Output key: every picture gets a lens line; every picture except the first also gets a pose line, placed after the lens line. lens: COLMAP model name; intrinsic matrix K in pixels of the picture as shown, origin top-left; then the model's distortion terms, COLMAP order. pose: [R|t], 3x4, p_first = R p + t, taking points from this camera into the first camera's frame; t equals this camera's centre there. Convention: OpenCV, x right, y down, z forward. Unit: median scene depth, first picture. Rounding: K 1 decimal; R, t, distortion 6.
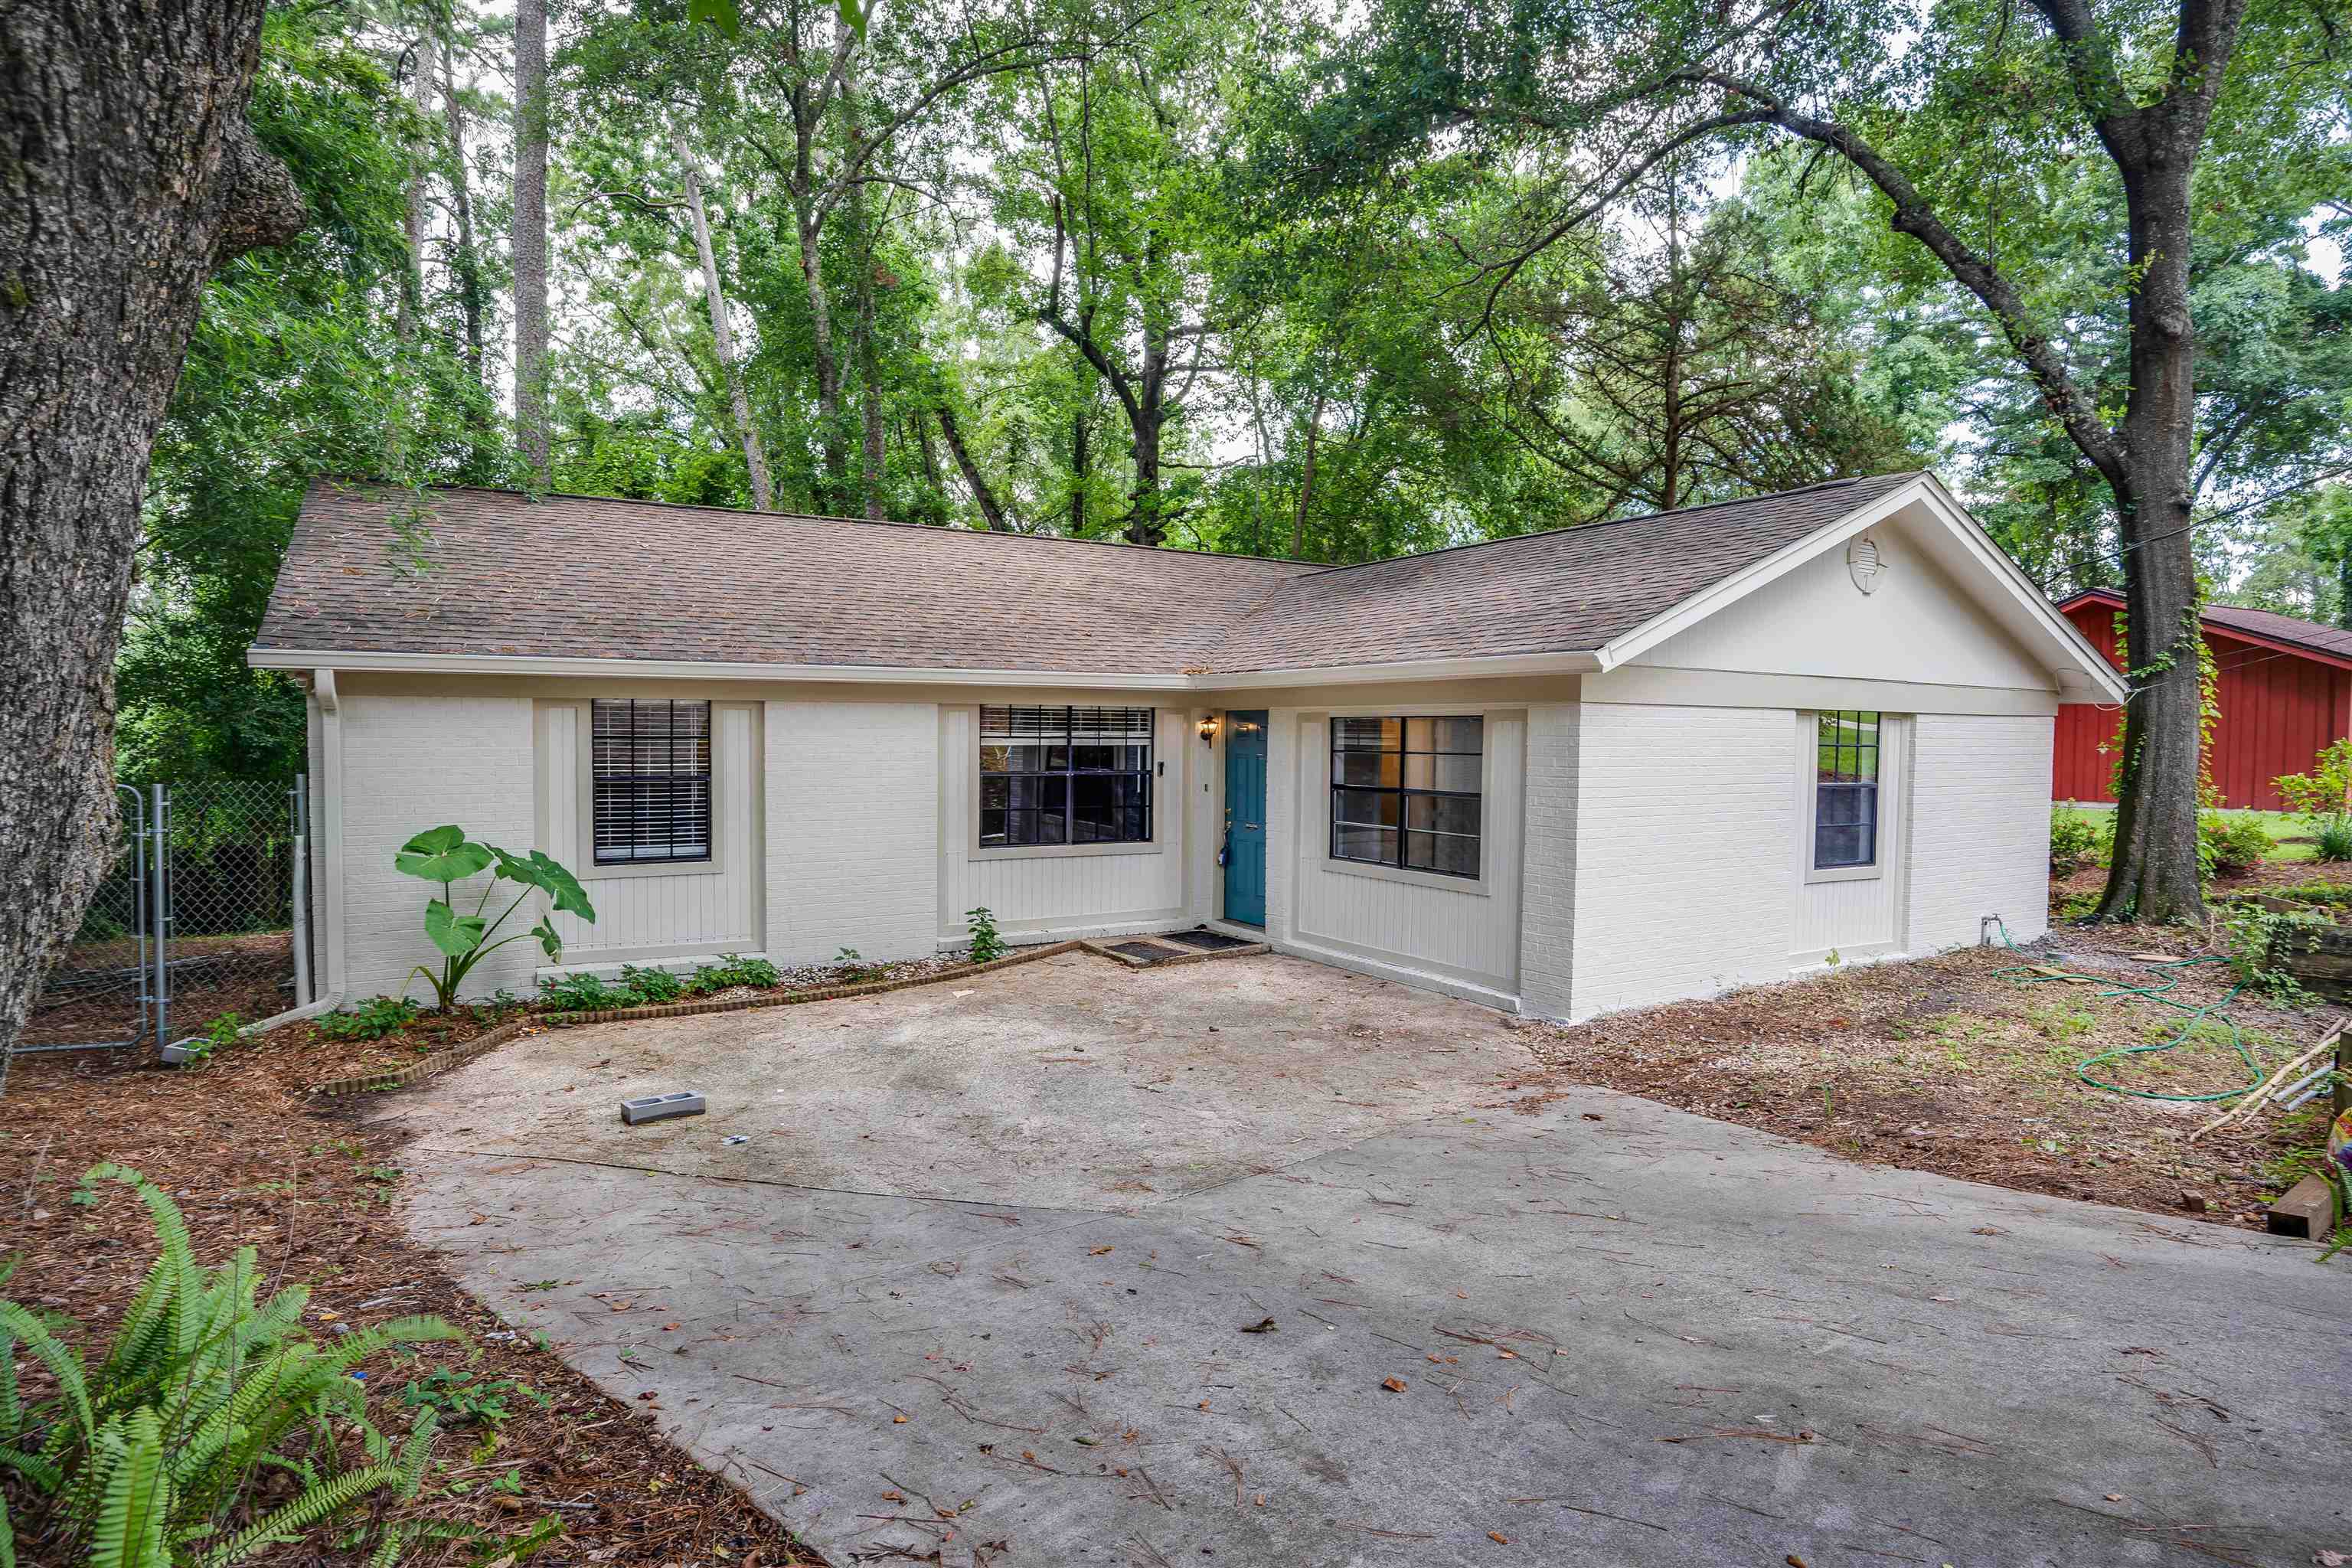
lens RADIAL K [[1282.4, 0, 1176.0], [0, 1282.4, 784.6], [0, 0, 1]] dist [-0.029915, 0.000651]
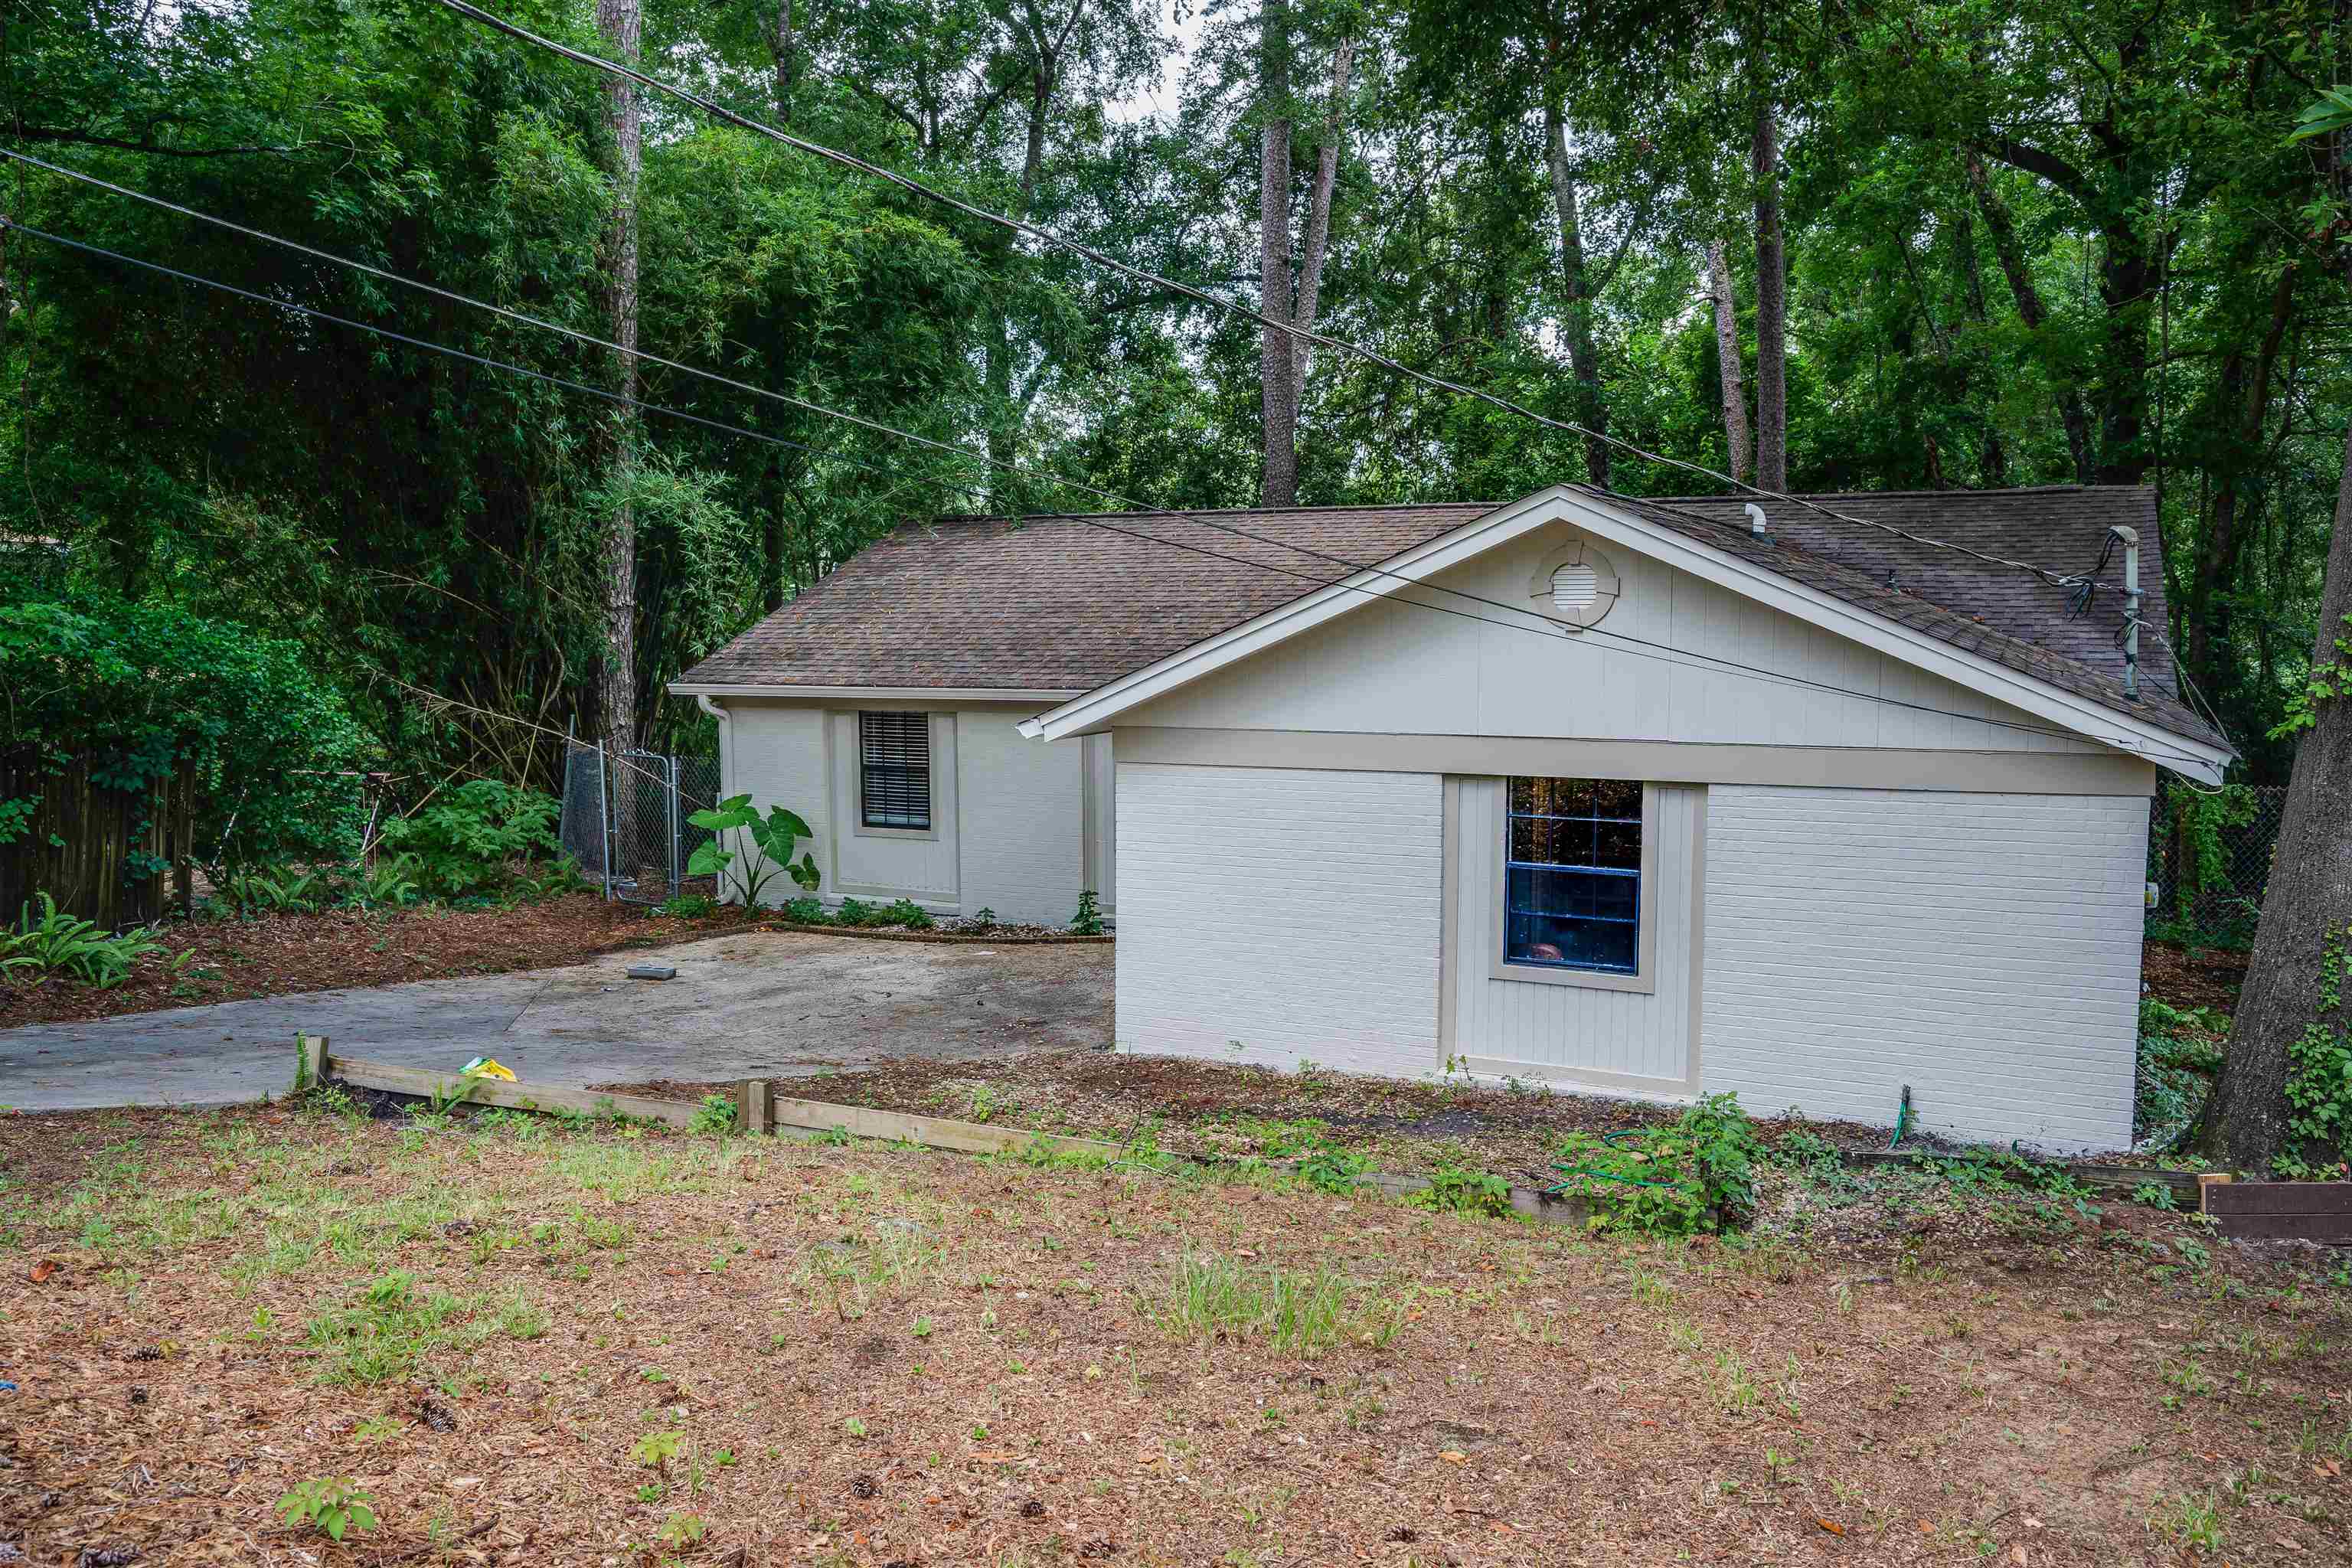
lens RADIAL K [[1842.1, 0, 1181.5], [0, 1842.1, 792.7], [0, 0, 1]] dist [0.005460, 0.001869]
pose [[0.546907, 0.076787, -0.833664, 1.423093], [-0.024691, 0.996831, 0.075619, -0.135292], [0.836829, -0.020773, 0.547070, 0.166311]]
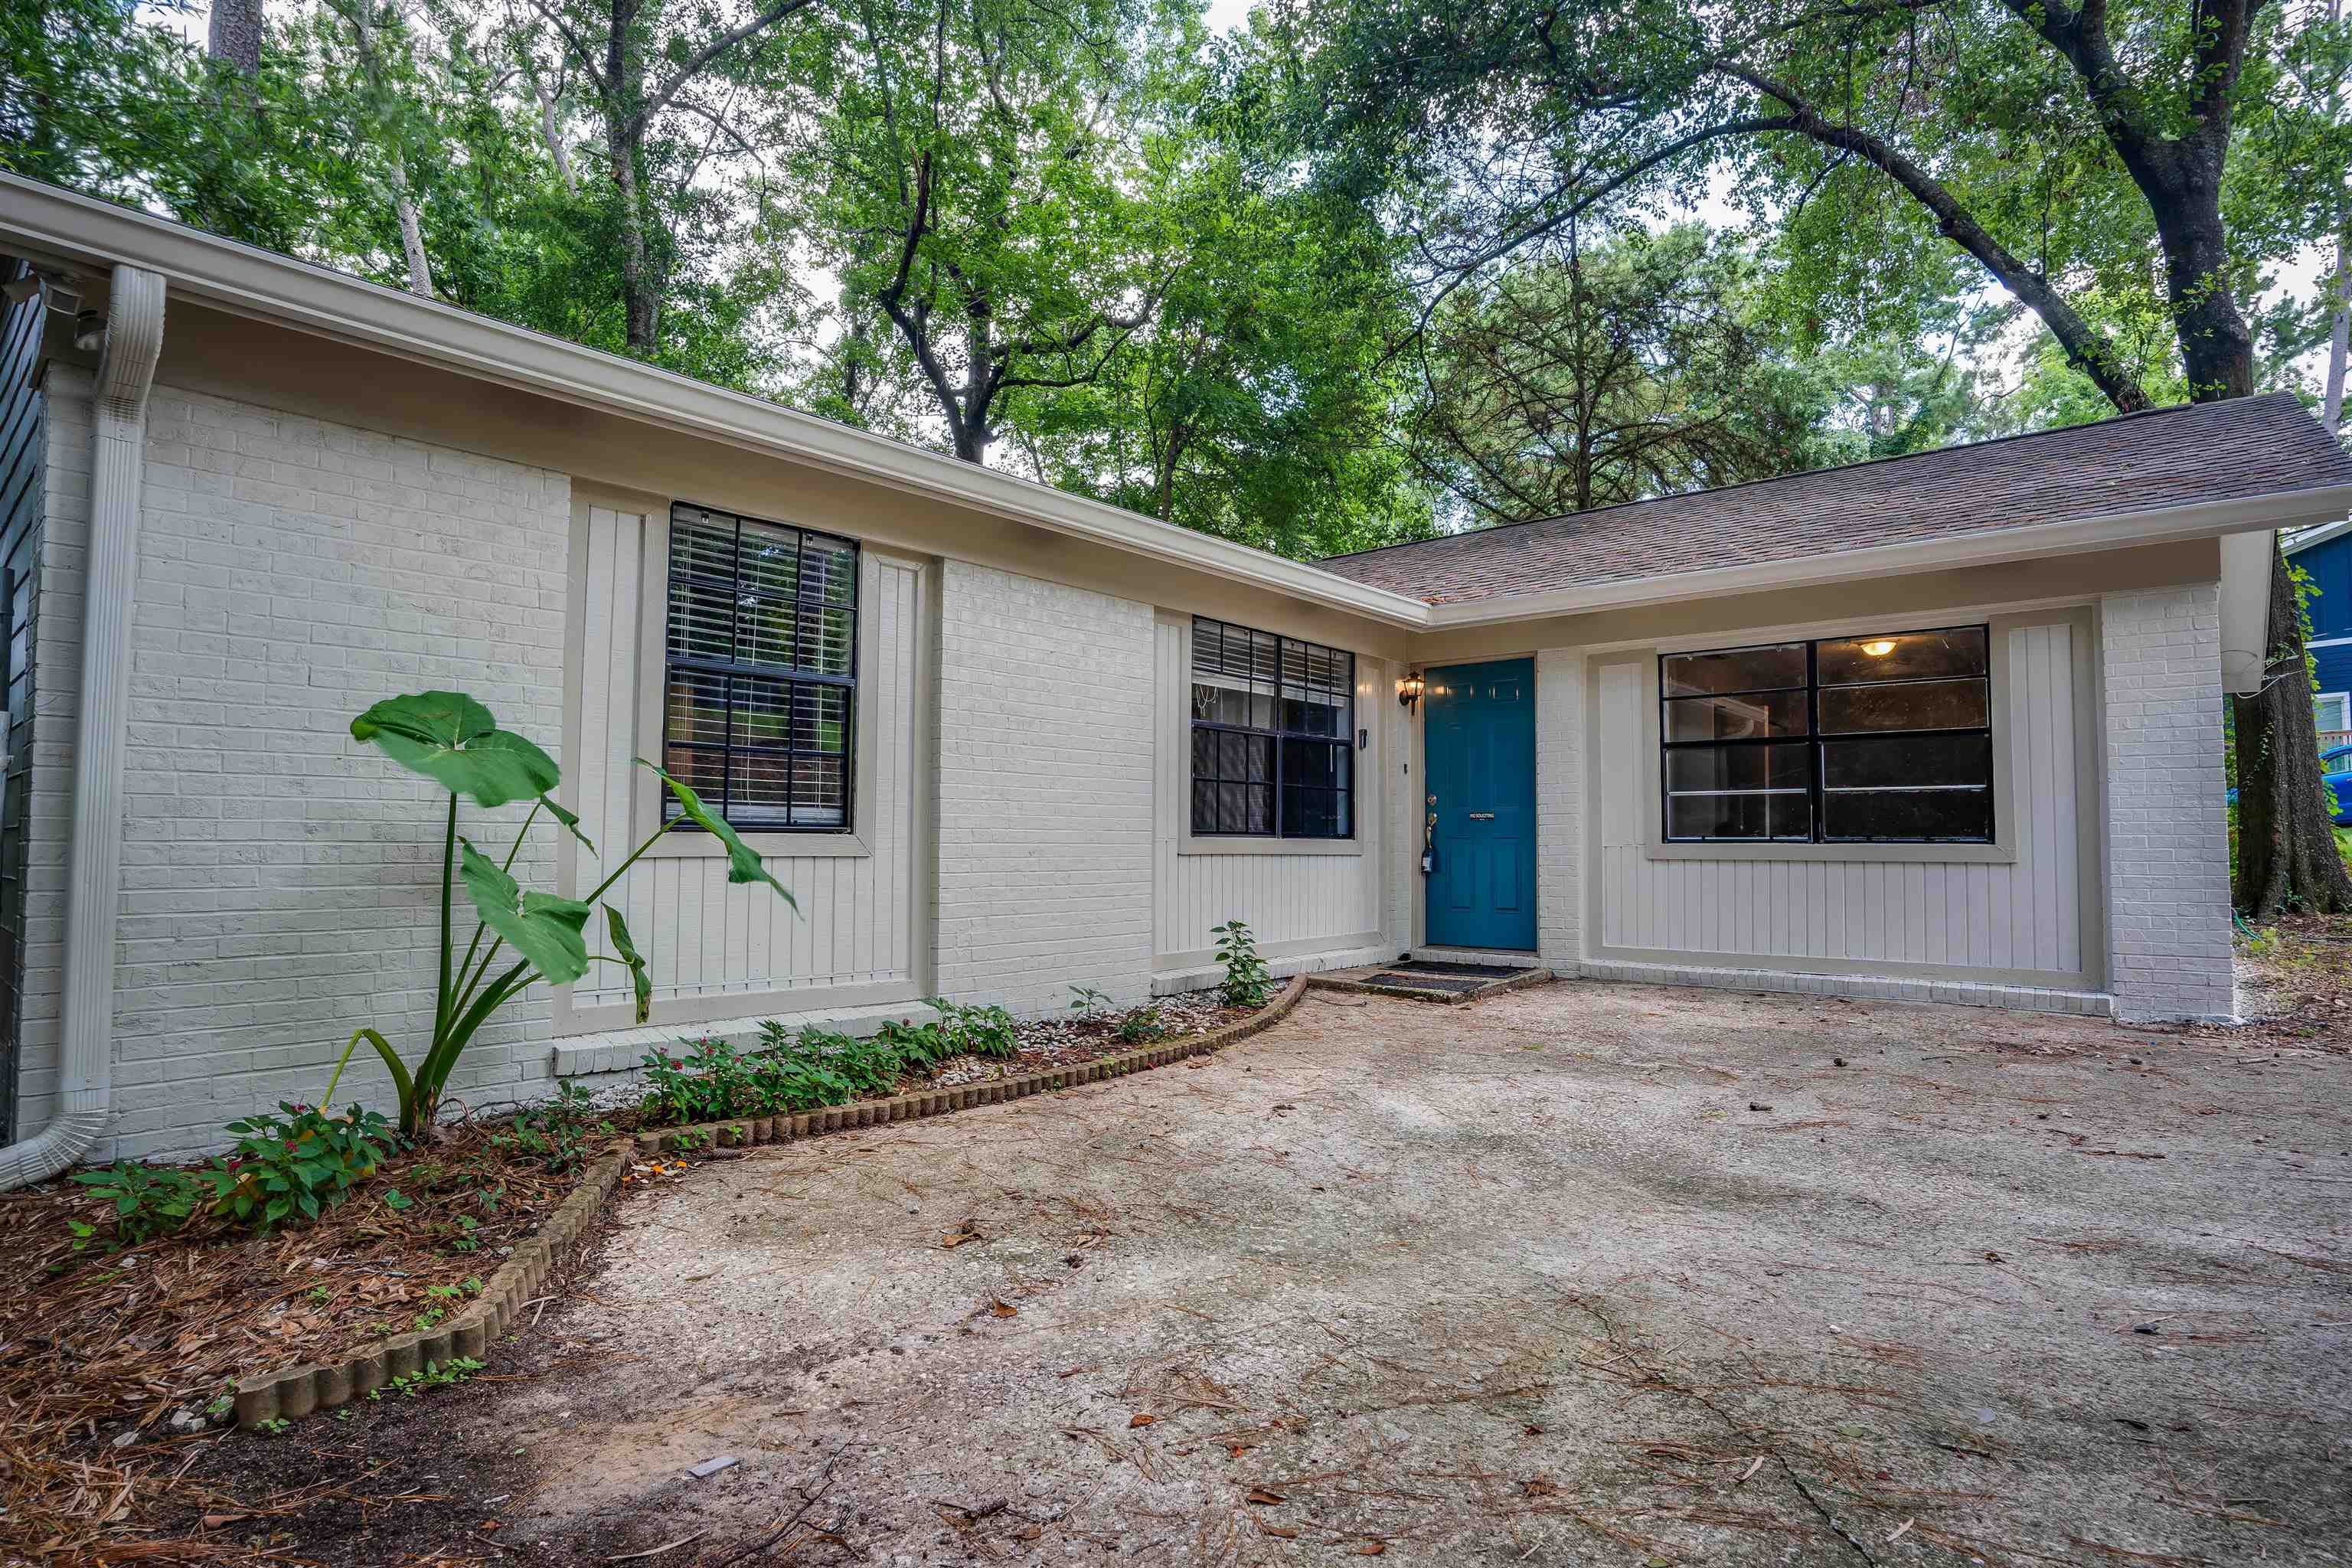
lens RADIAL K [[1206.4, 0, 1178.2], [0, 1206.4, 783.0], [0, 0, 1]] dist [-0.029499, 0.001057]
pose [[0.948462, 0.011771, 0.316671, -0.403457], [0.017625, 0.995803, -0.089805, 0.088733], [-0.316399, 0.090758, 0.944275, 0.476792]]
